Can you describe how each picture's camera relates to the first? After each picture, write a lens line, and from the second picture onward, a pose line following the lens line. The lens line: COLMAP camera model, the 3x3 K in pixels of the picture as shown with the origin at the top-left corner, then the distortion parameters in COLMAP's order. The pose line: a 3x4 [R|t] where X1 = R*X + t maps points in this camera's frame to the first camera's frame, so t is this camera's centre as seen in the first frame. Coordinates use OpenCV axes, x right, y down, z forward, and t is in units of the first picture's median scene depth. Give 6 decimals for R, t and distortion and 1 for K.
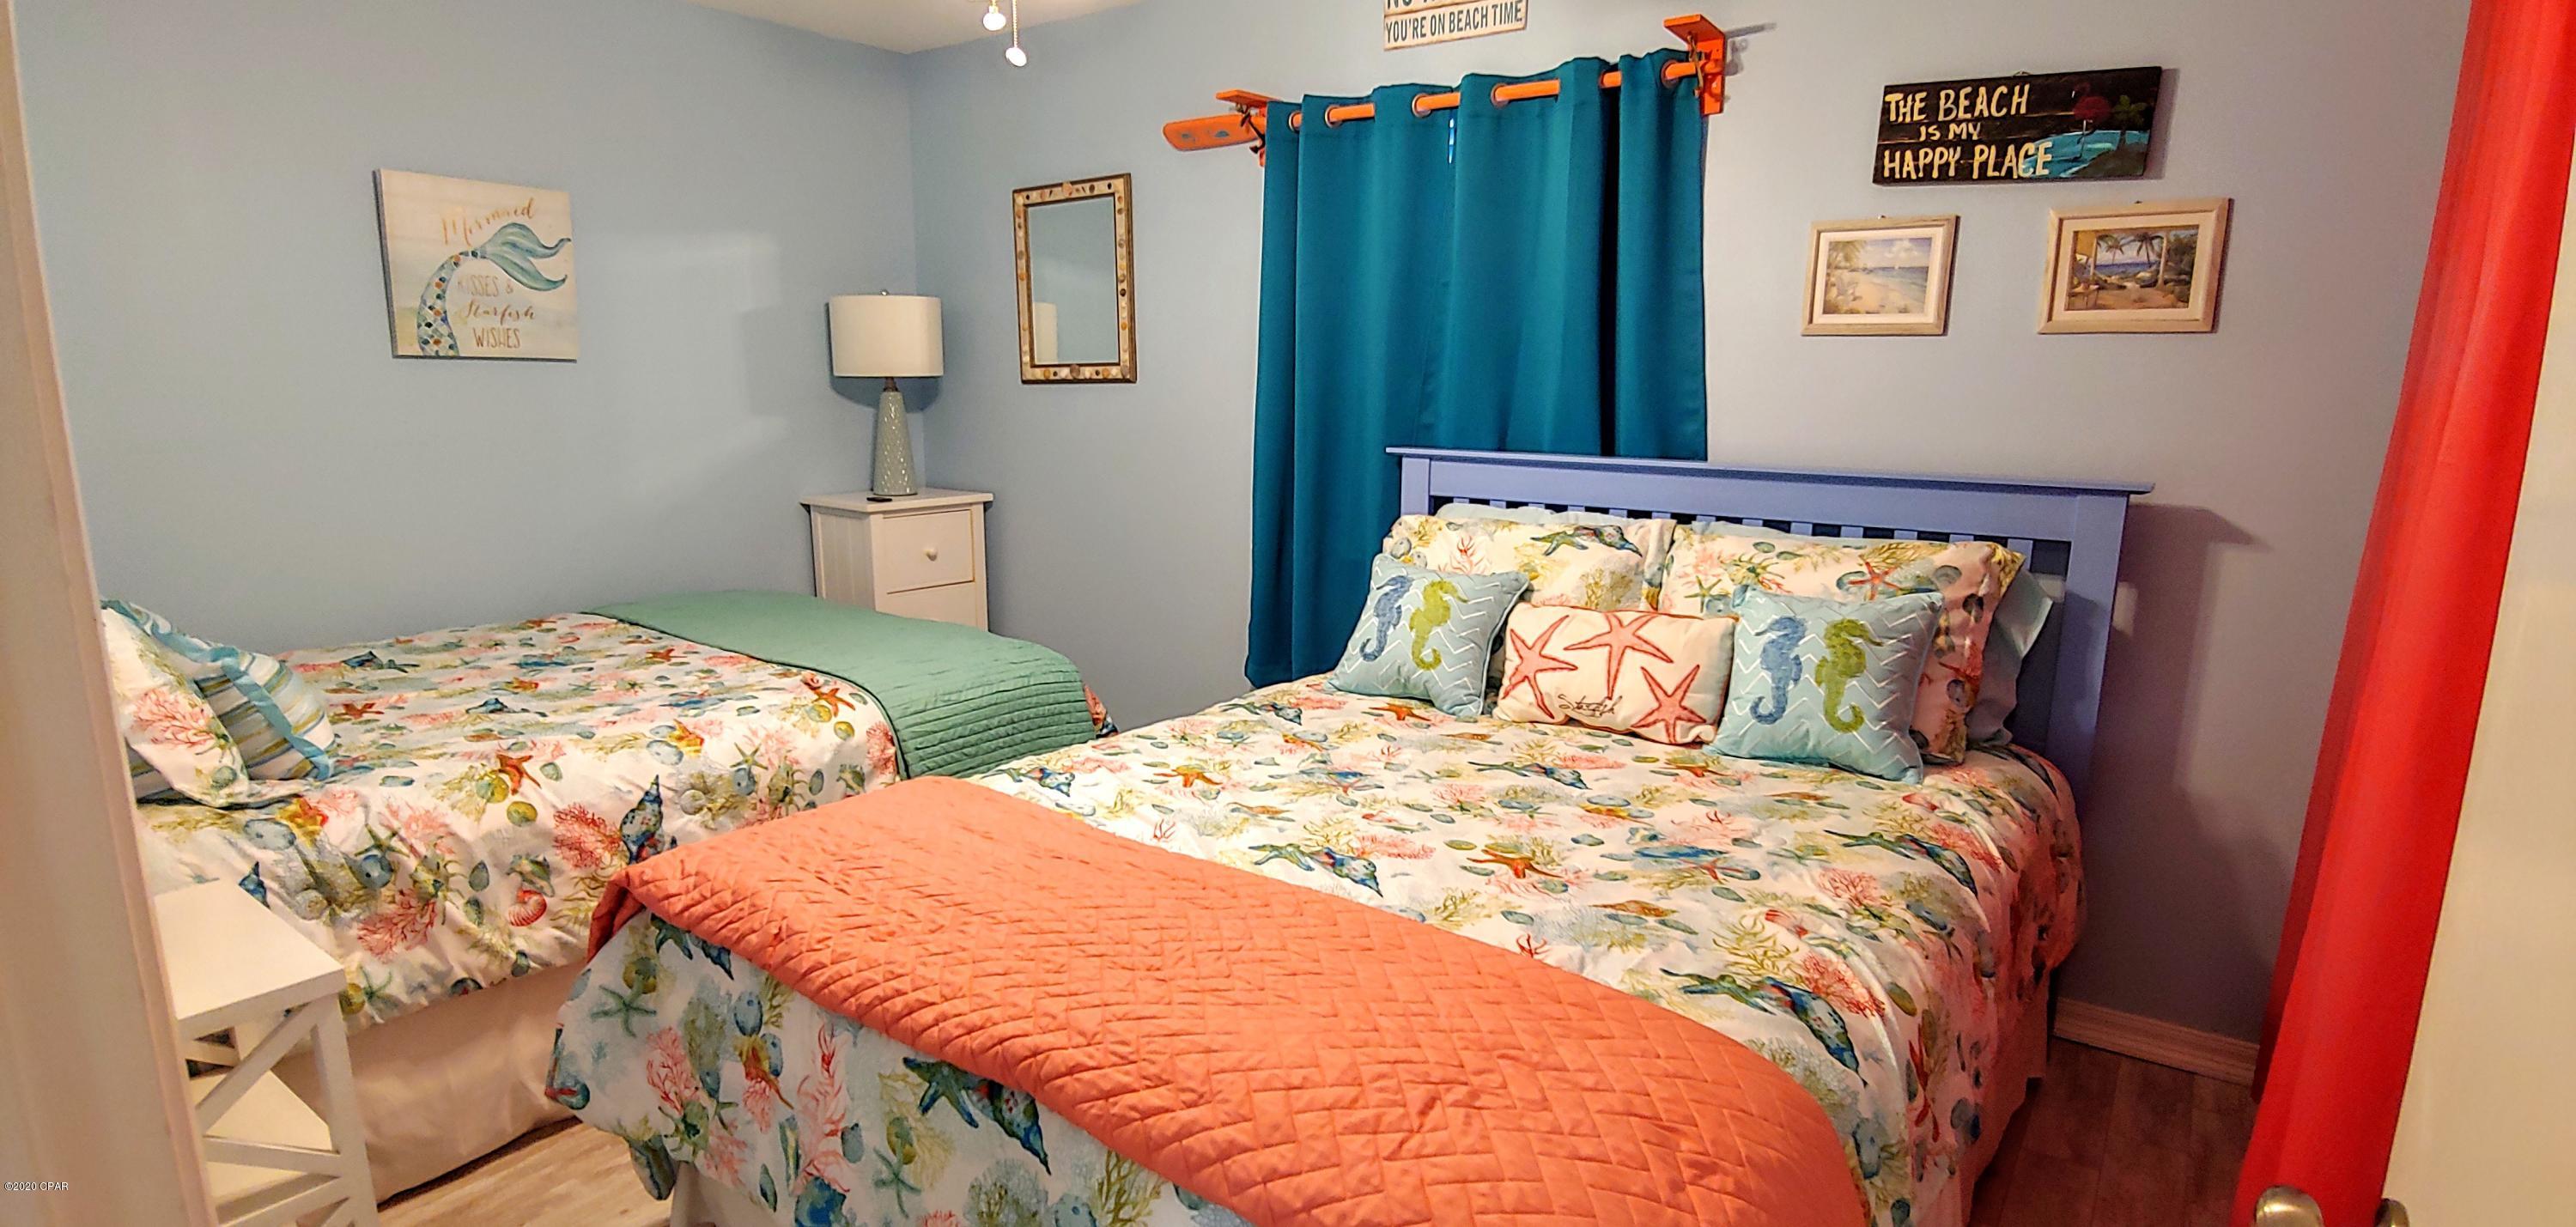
lens RADIAL K [[1292.0, 0, 1284.9], [0, 1292.0, 640.2], [0, 0, 1]] dist [-0.008083, -0.007827]
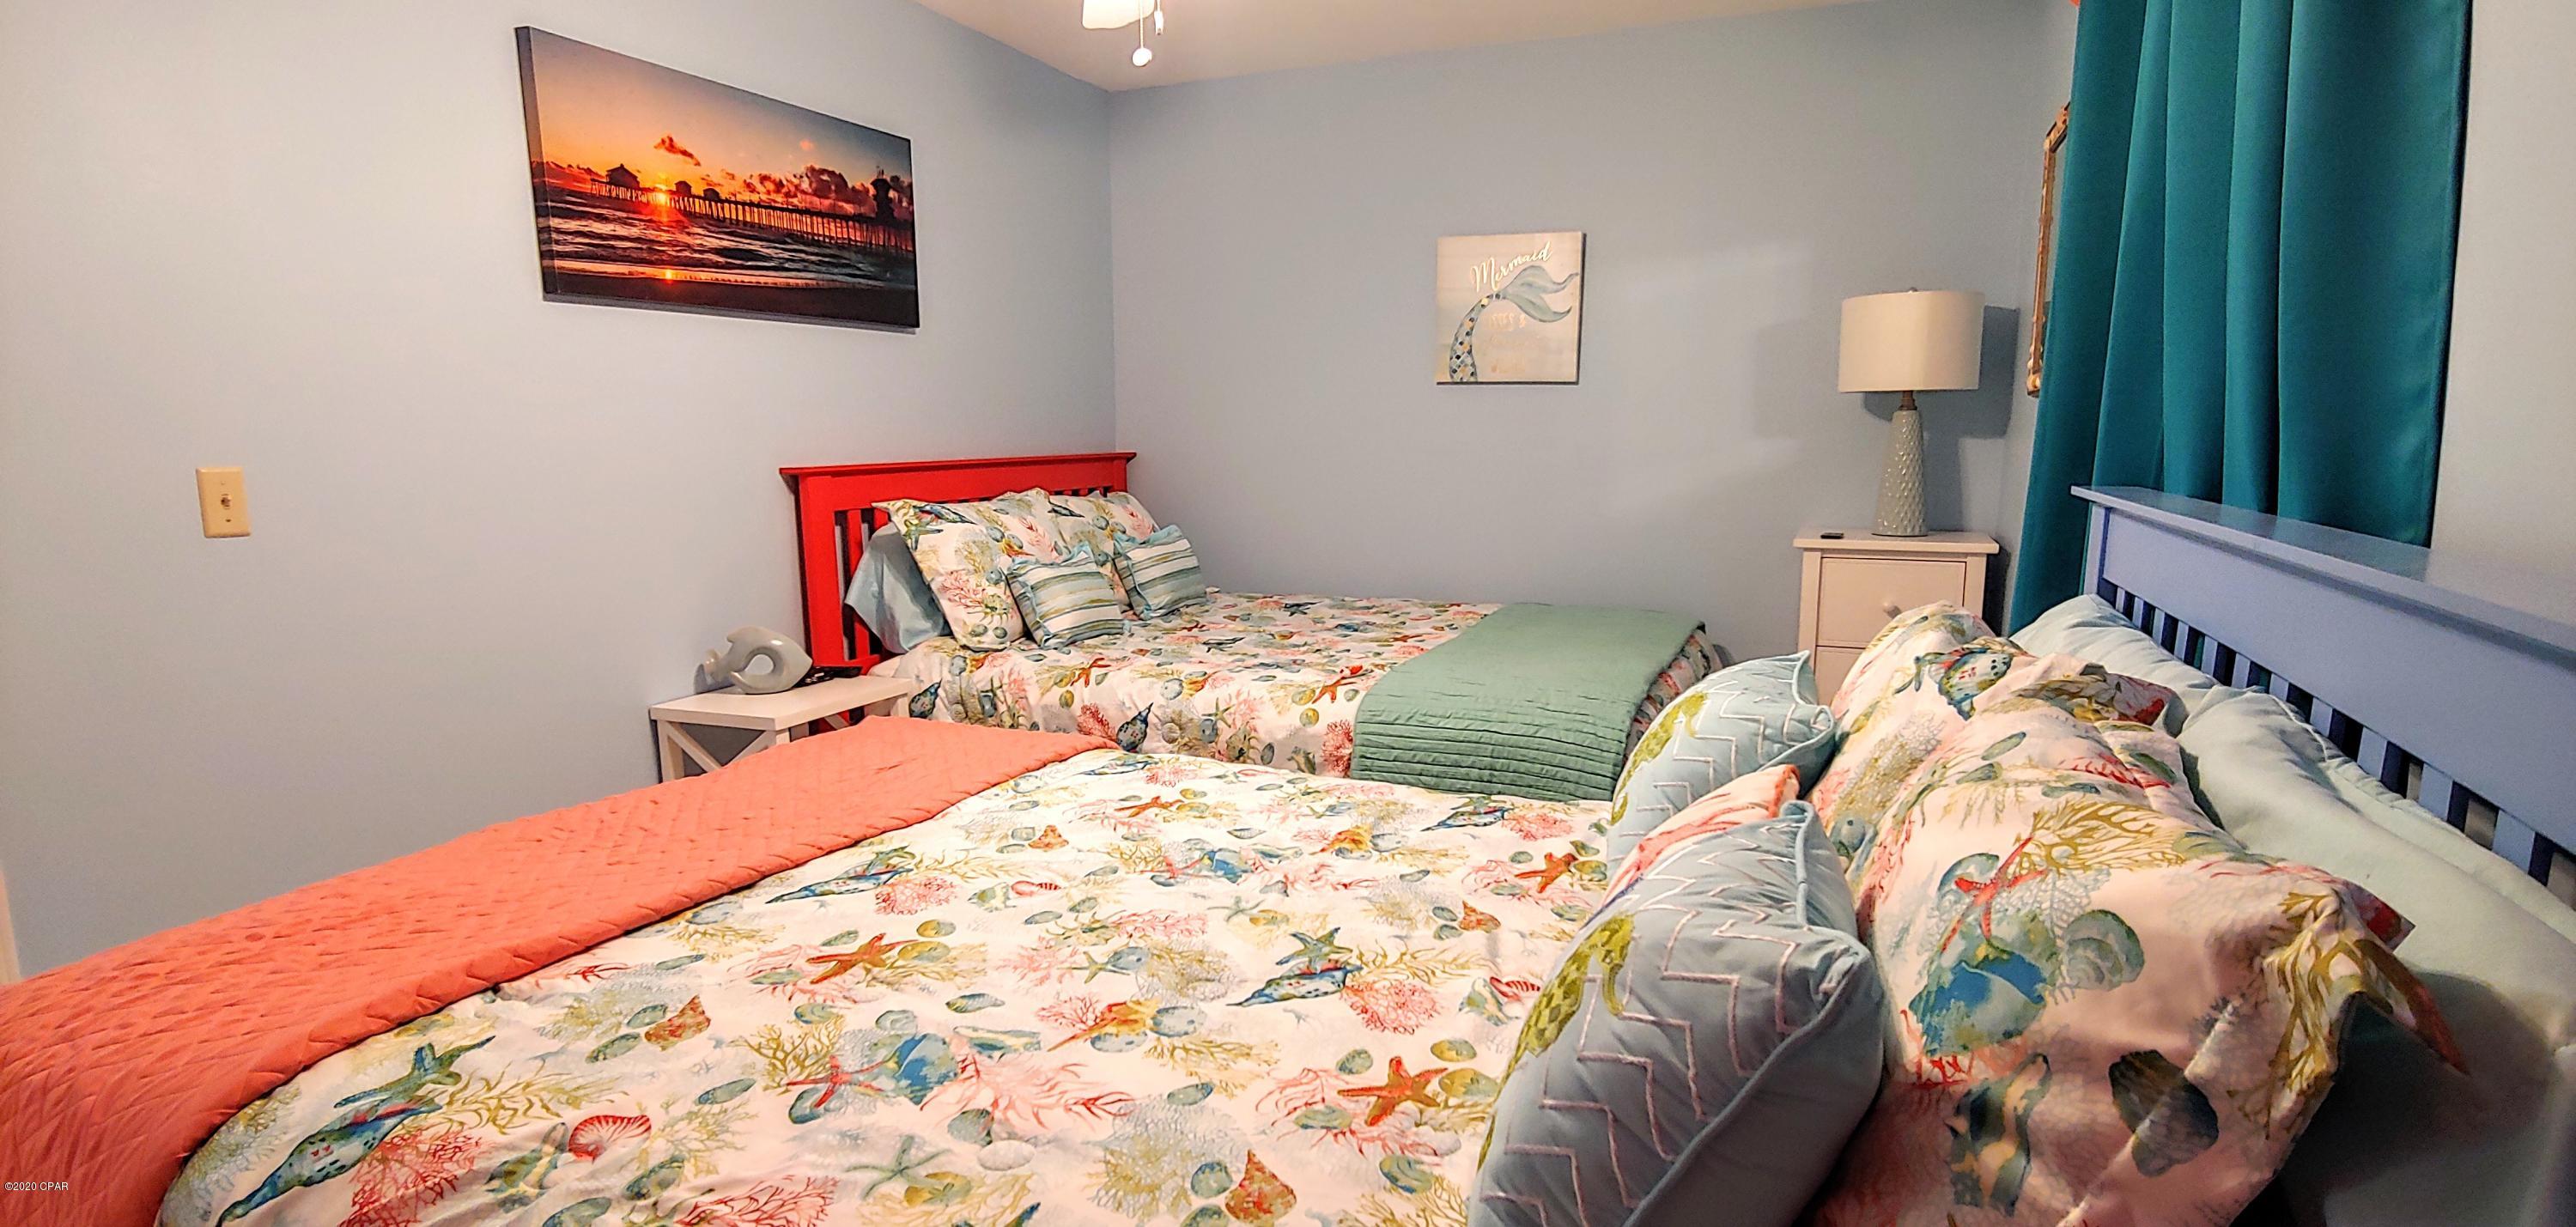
lens RADIAL K [[1292.0, 0, 1284.9], [0, 1292.0, 640.2], [0, 0, 1]] dist [-0.008083, -0.007827]
pose [[0.247870, 0.152539, -0.956709, 0.732589], [-0.188238, 0.976289, 0.106891, -0.112563], [0.950330, 0.153594, 0.270706, 0.762054]]
